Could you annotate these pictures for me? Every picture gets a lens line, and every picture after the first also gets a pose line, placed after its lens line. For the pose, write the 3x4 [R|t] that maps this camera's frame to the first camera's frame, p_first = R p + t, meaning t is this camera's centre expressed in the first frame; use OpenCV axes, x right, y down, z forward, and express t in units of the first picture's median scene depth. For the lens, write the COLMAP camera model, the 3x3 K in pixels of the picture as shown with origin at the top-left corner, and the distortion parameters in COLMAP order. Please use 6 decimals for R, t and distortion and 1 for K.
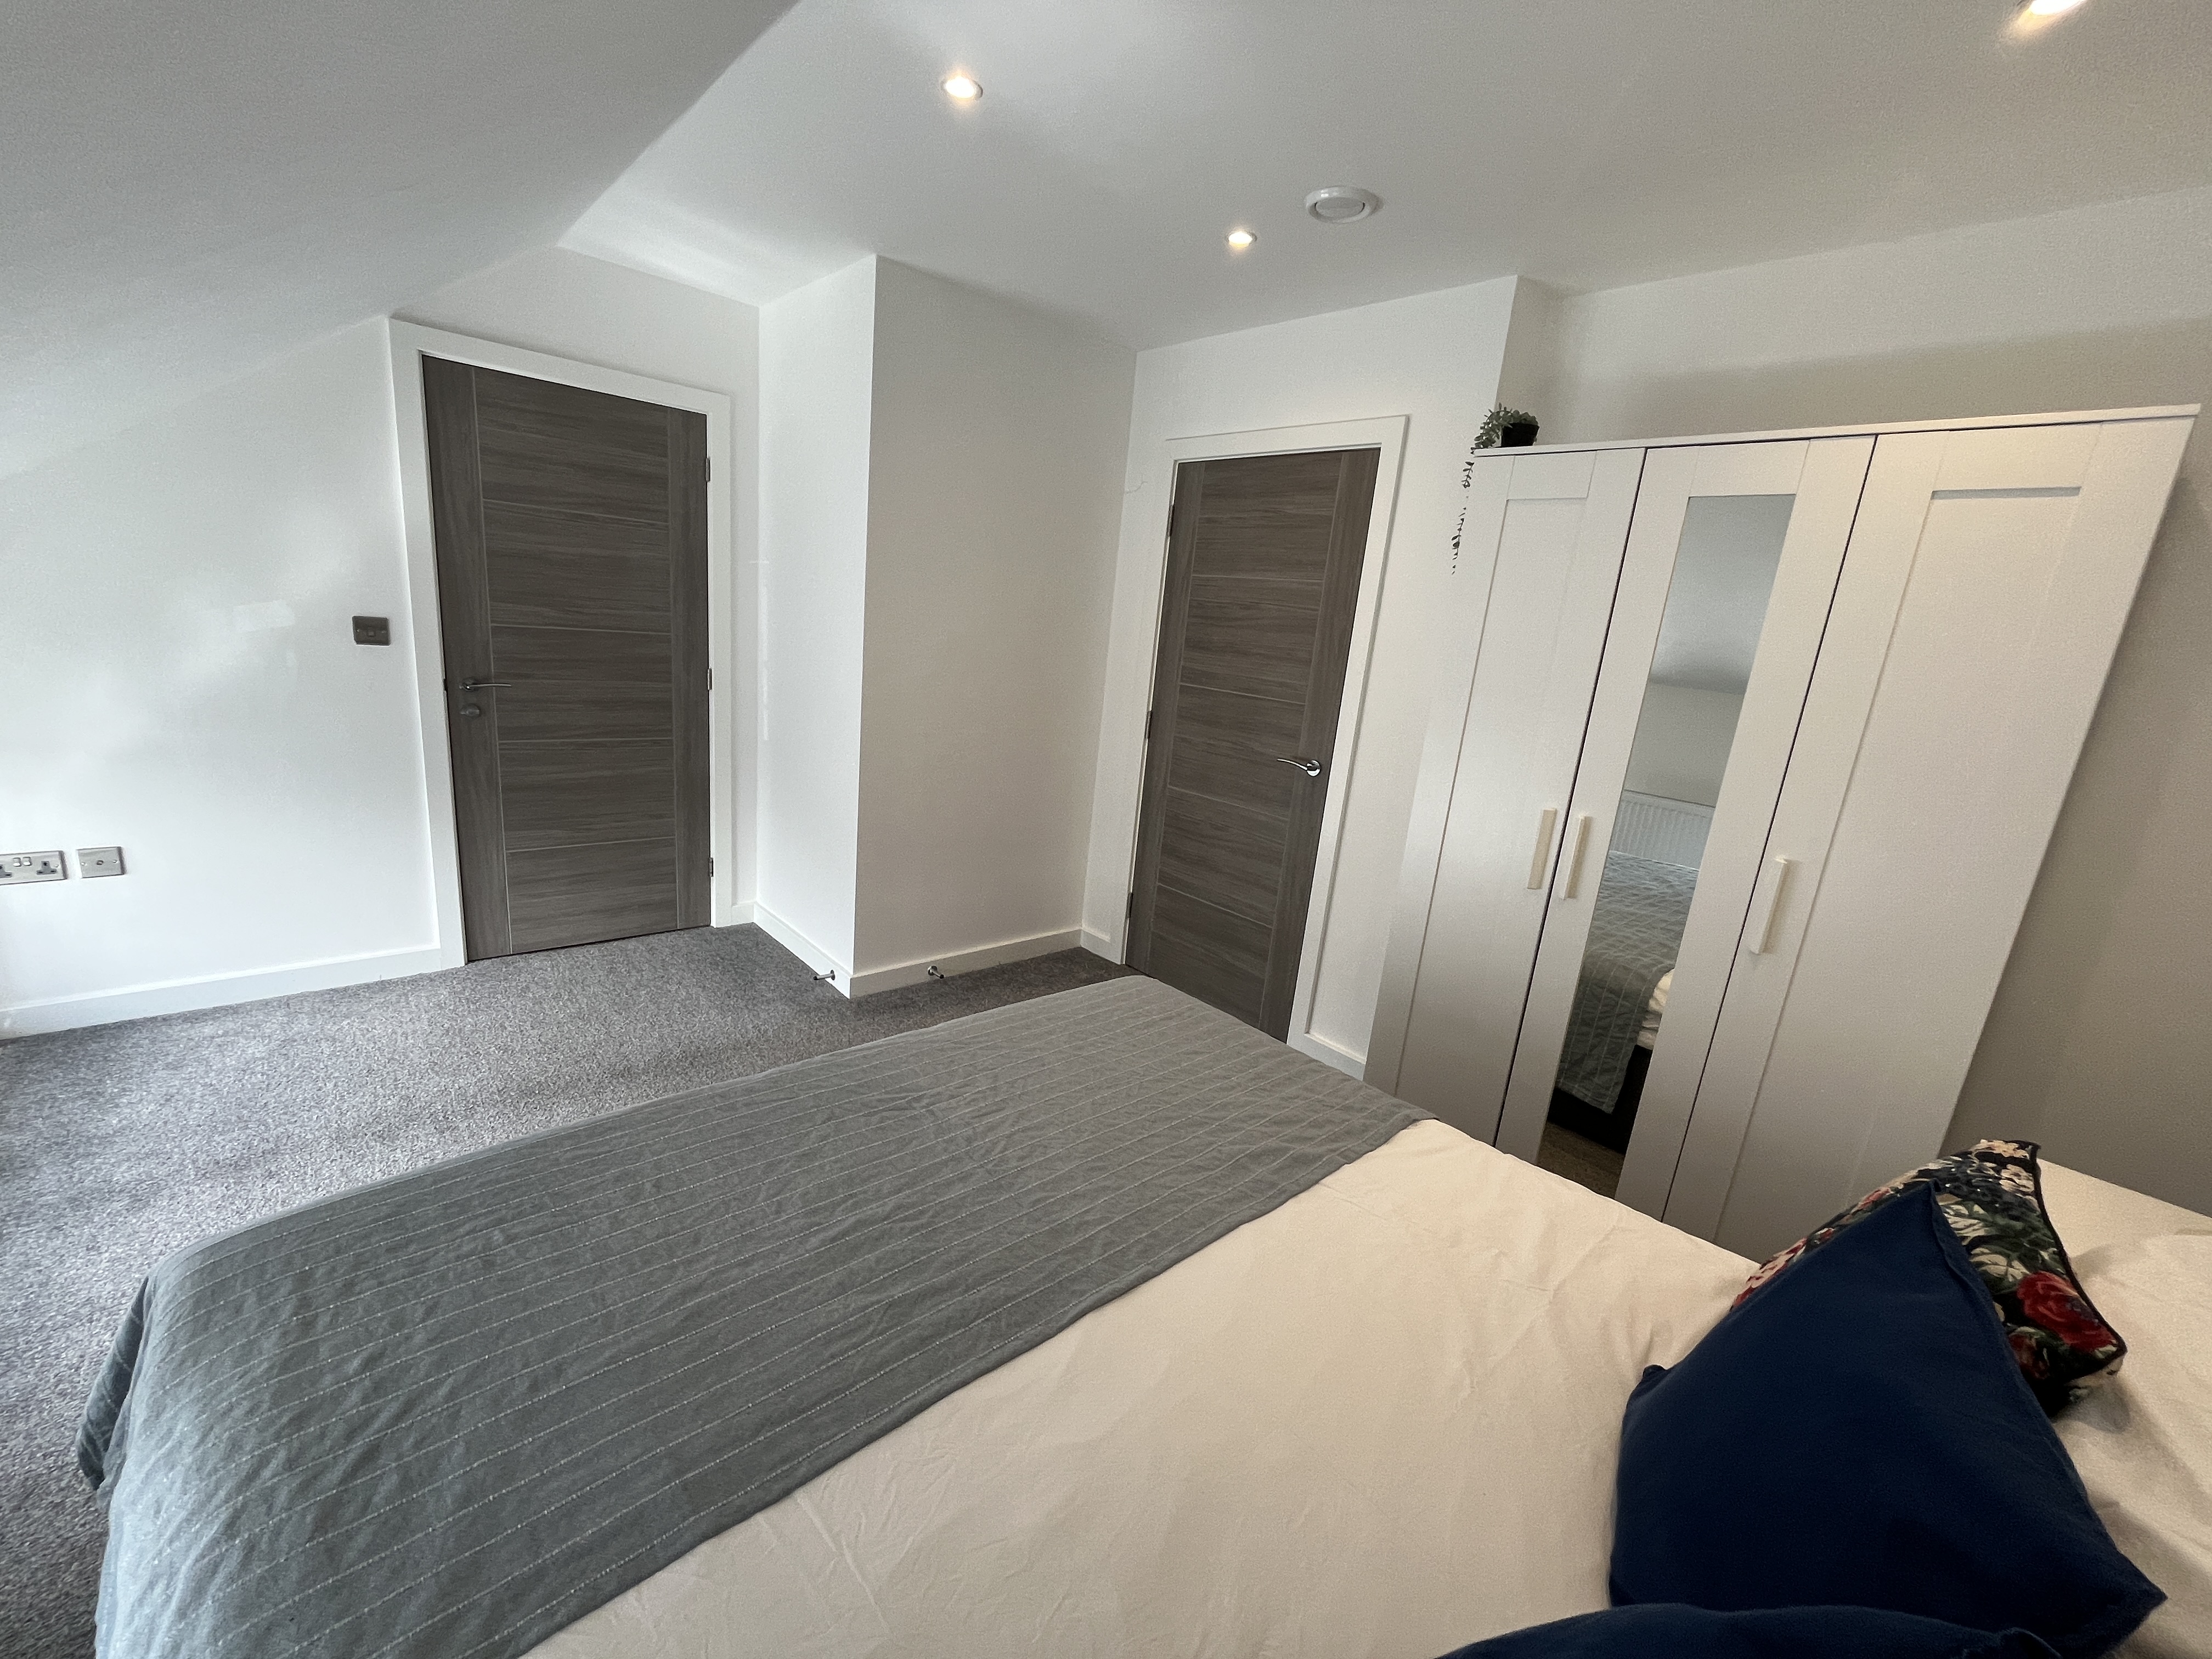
lens RADIAL K [[892.8, 0, 1102.6], [0, 892.8, 830.0], [0, 0, 1]] dist [-0.000132, -0.000018]
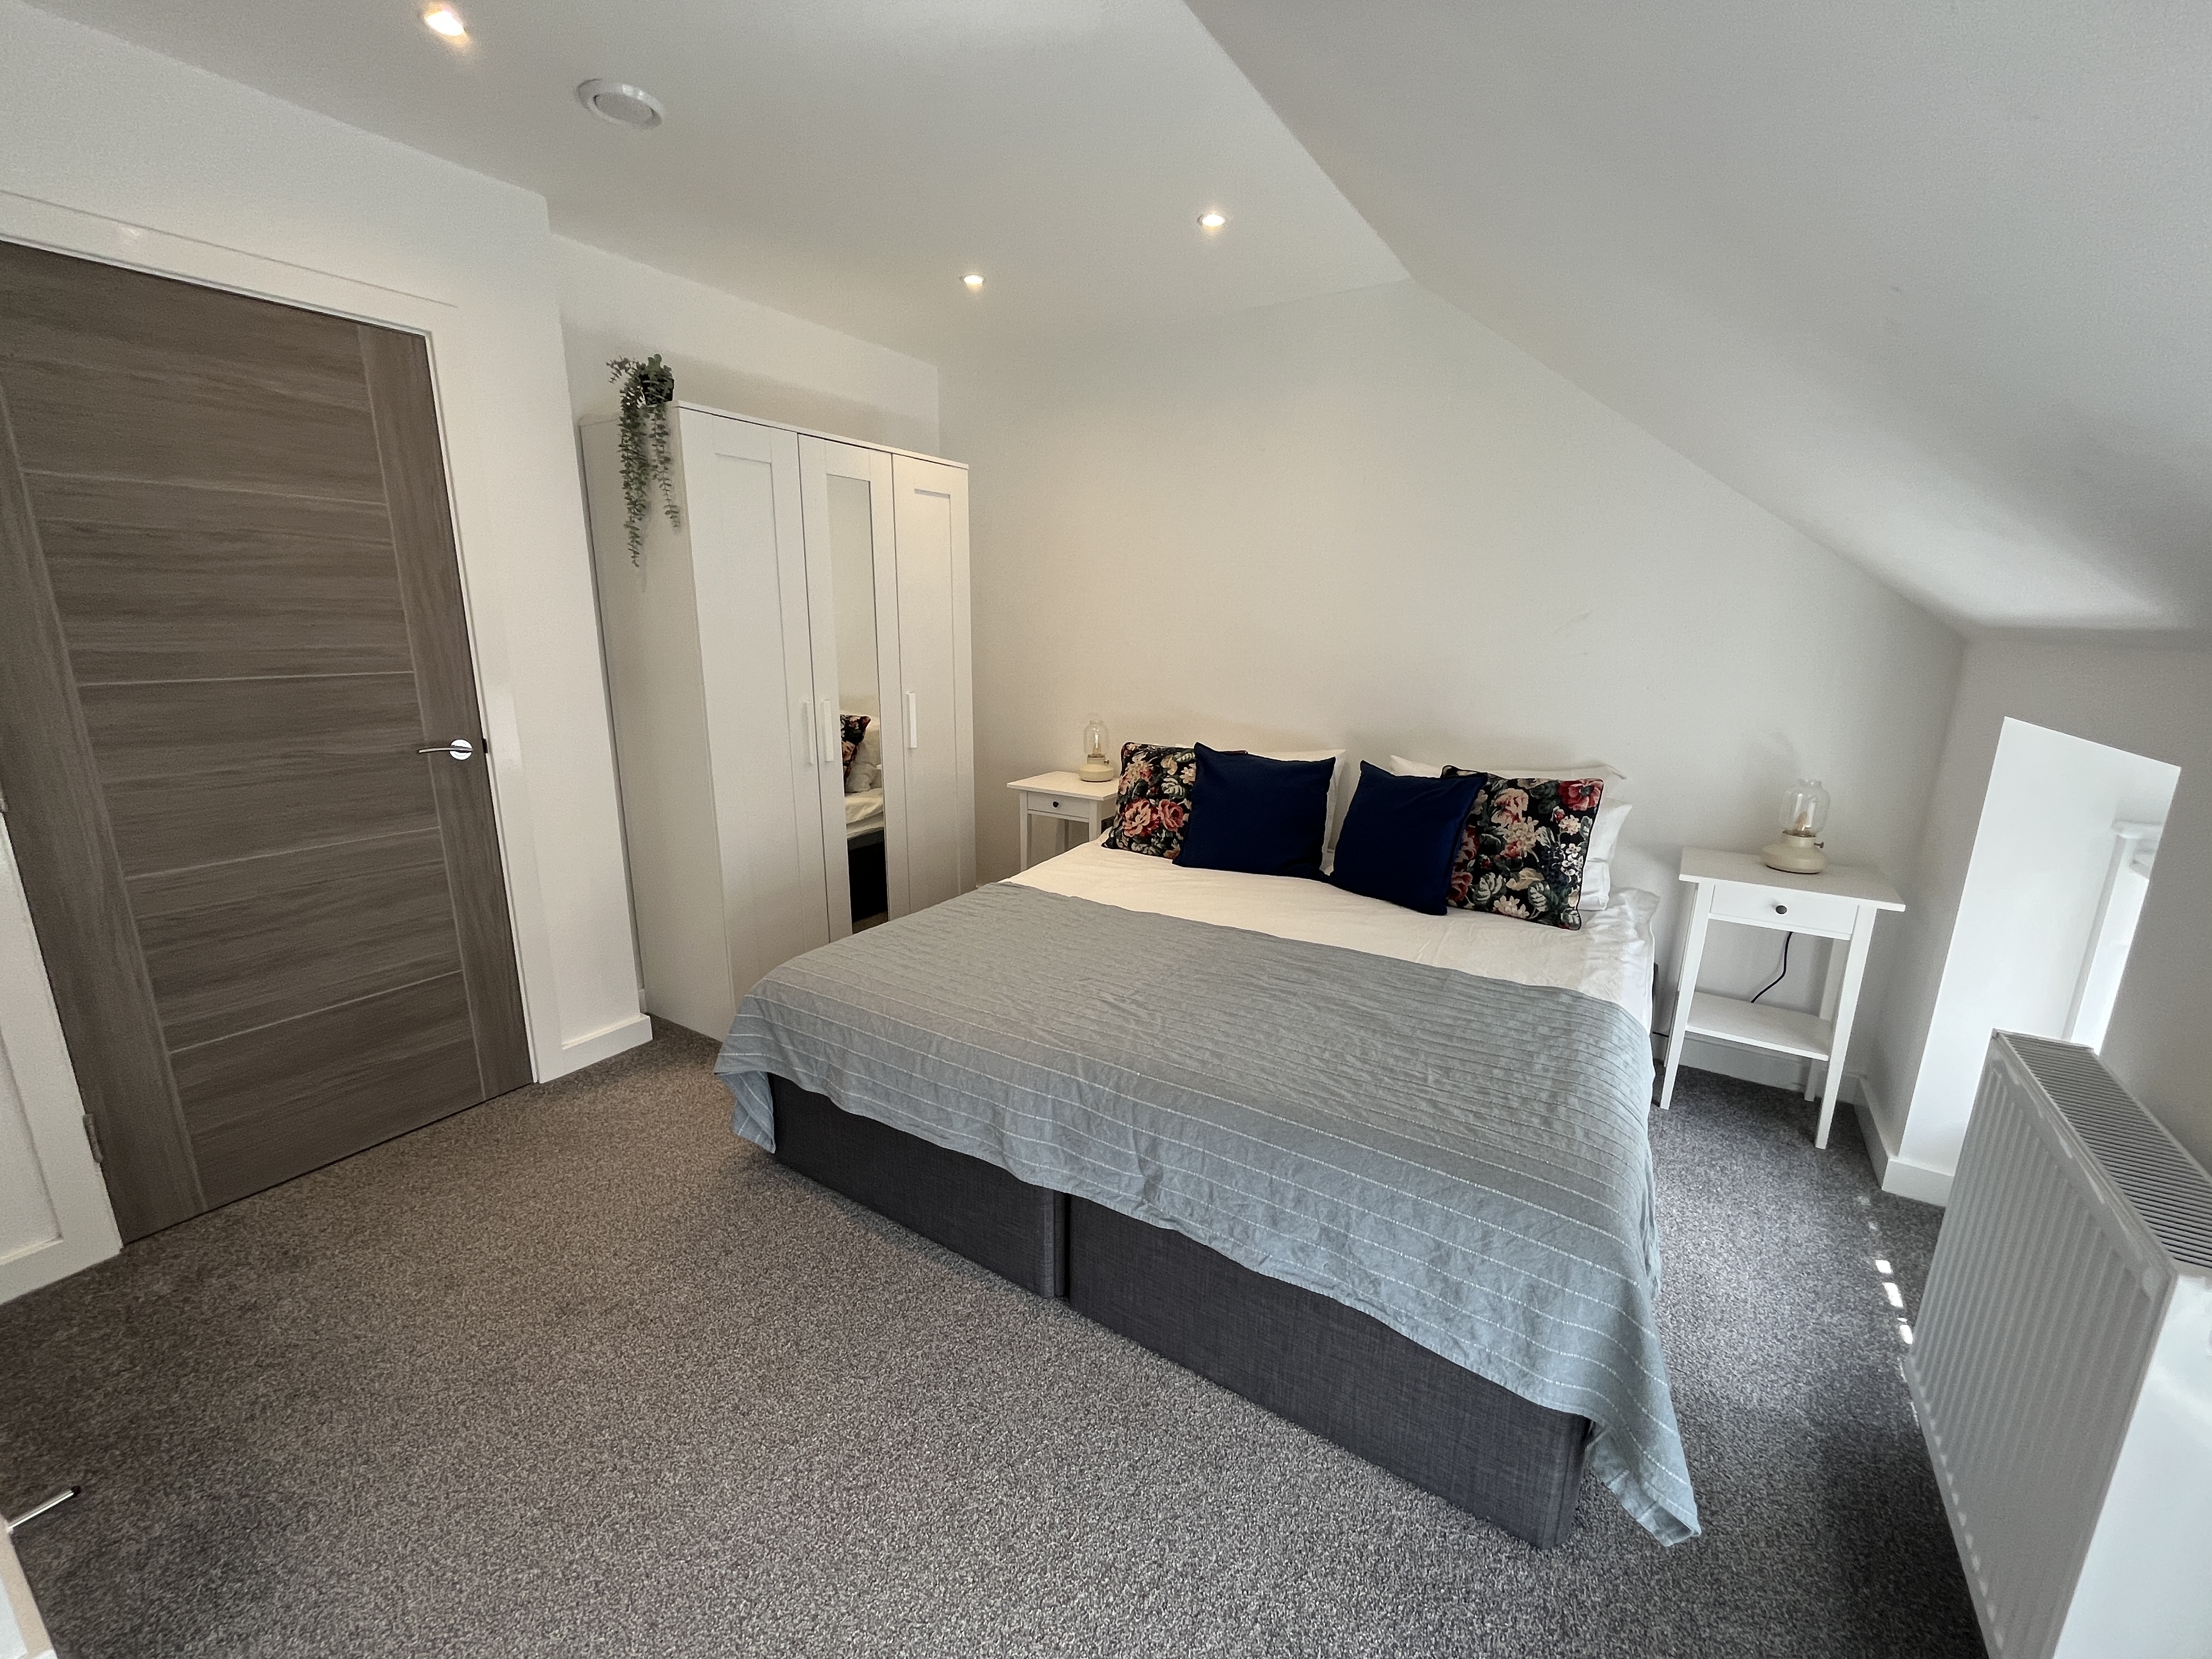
lens RADIAL K [[896.1, 0, 1105.1], [0, 896.1, 821.2], [0, 0, 1]] dist [-0.000170, -0.000013]
pose [[-0.259425, -0.312066, 0.913955, -0.627813], [0.186777, 0.912276, 0.364509, -0.187348], [-0.947530, 0.265268, -0.178381, 0.603933]]
